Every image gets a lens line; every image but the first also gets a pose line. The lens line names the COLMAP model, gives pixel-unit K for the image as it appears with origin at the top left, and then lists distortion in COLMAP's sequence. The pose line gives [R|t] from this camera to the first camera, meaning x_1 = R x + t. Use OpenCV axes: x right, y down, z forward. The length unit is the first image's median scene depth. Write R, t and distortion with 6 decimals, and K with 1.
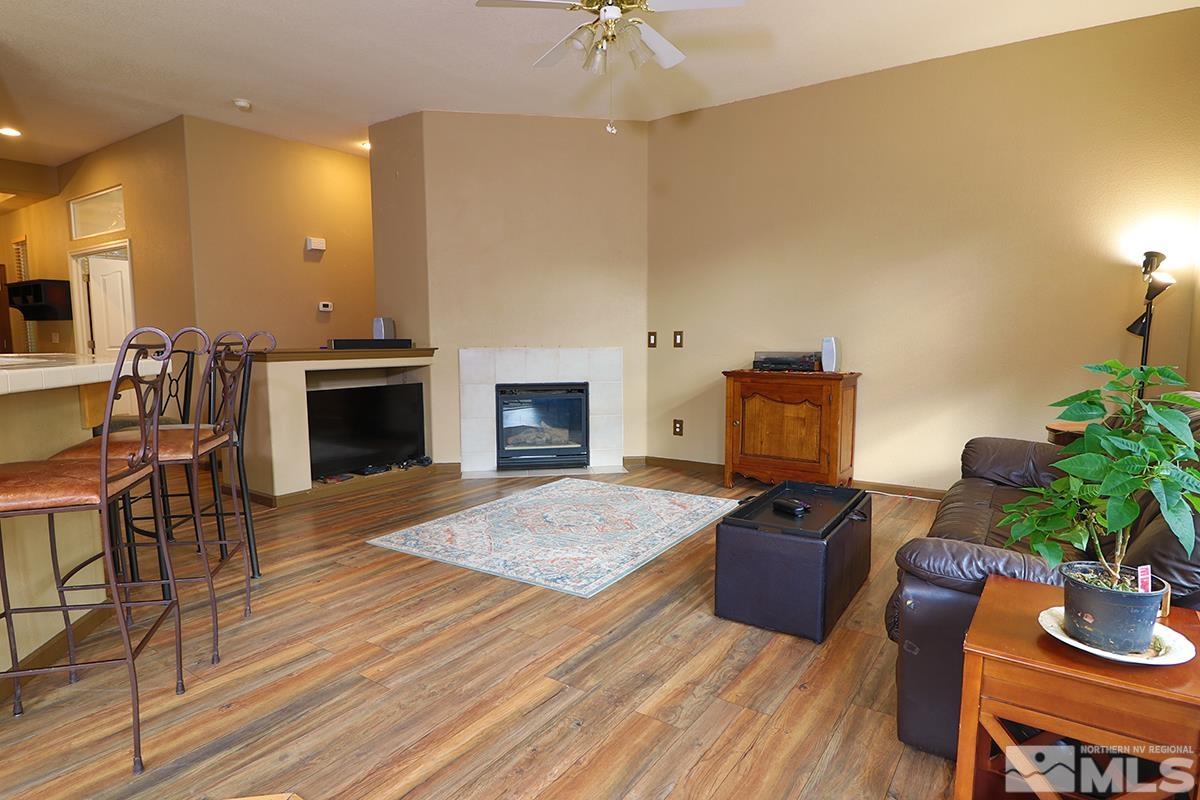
lens RADIAL K [[650.7, 0, 604.8], [0, 650.7, 404.2], [0, 0, 1]] dist [-0.002587, -0.000546]
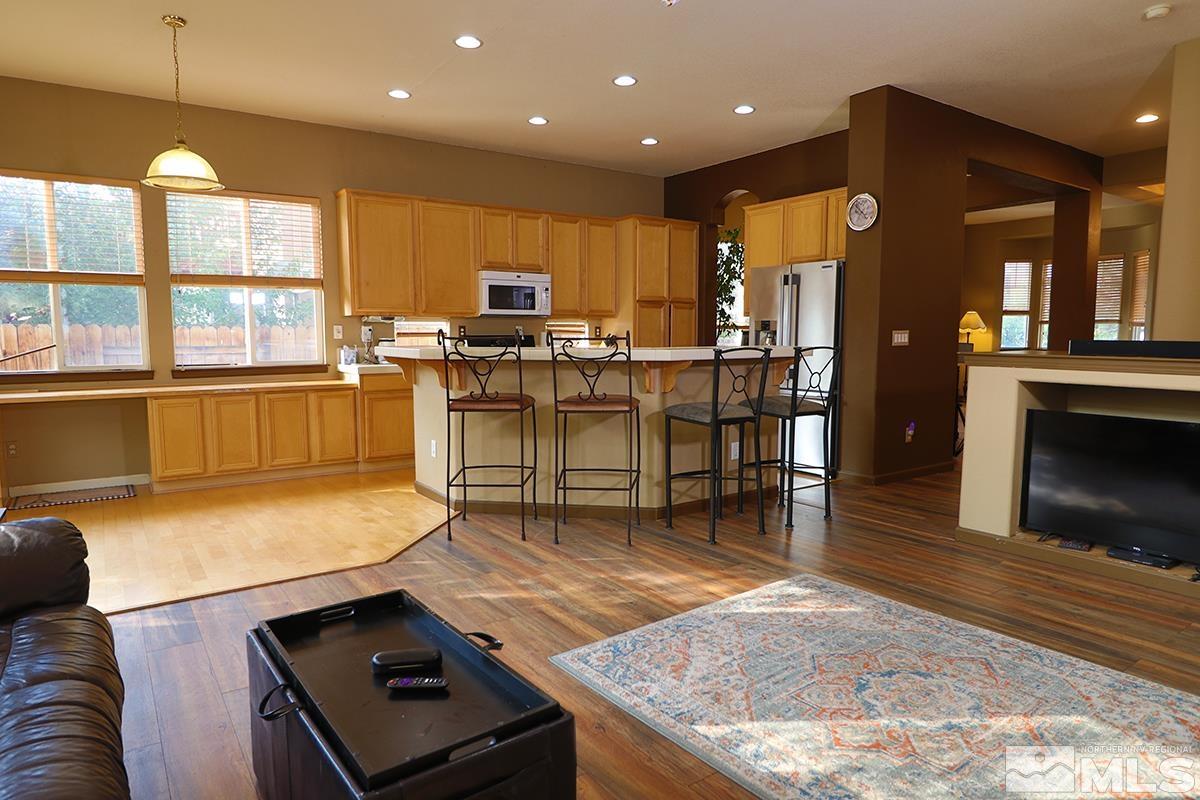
lens RADIAL K [[719.3, 0, 607.0], [0, 719.3, 400.4], [0, 0, 1]] dist [-0.007304, -0.002348]
pose [[-0.341112, 0.091944, -0.935515, 0.643372], [-0.099152, 0.986134, 0.133072, -0.124382], [0.934779, 0.138151, -0.327266, 1.116266]]
